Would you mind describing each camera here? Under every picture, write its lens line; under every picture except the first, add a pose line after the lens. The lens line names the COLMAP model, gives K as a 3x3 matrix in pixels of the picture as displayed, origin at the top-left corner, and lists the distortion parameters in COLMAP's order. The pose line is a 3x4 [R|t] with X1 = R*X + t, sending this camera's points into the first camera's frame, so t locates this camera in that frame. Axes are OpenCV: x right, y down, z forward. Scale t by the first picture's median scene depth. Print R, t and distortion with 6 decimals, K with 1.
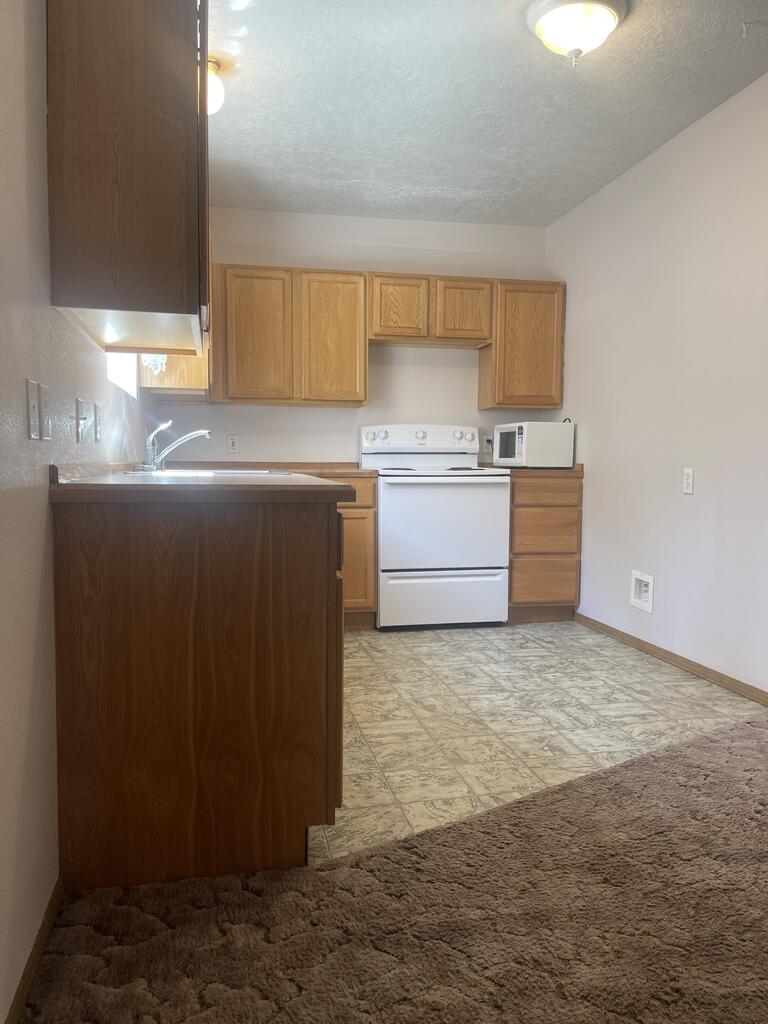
lens RADIAL K [[780.5, 0, 377.4], [0, 780.5, 517.3], [0, 0, 1]] dist [0.010832, -0.000096]
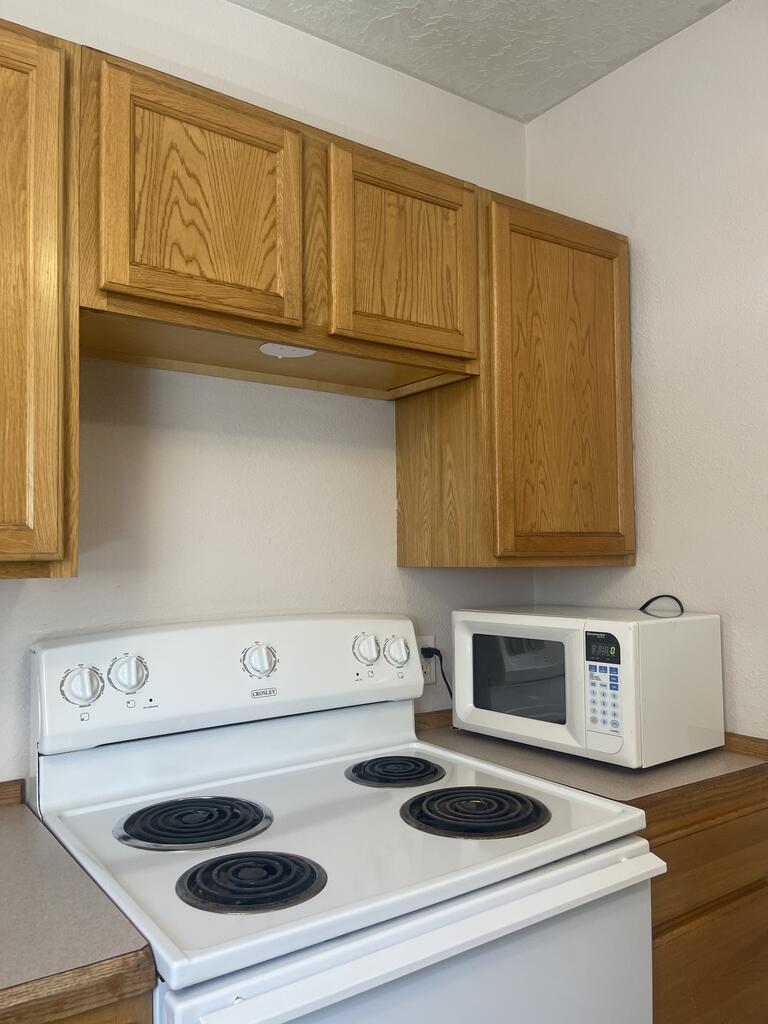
lens RADIAL K [[776.6, 0, 388.0], [0, 776.6, 516.4], [0, 0, 1]] dist [0.038989, -0.002612]
pose [[0.913484, 0.007773, 0.406801, -0.021585], [0.047274, 0.991018, -0.125092, -0.123396], [-0.404119, 0.133500, 0.904912, 0.719545]]
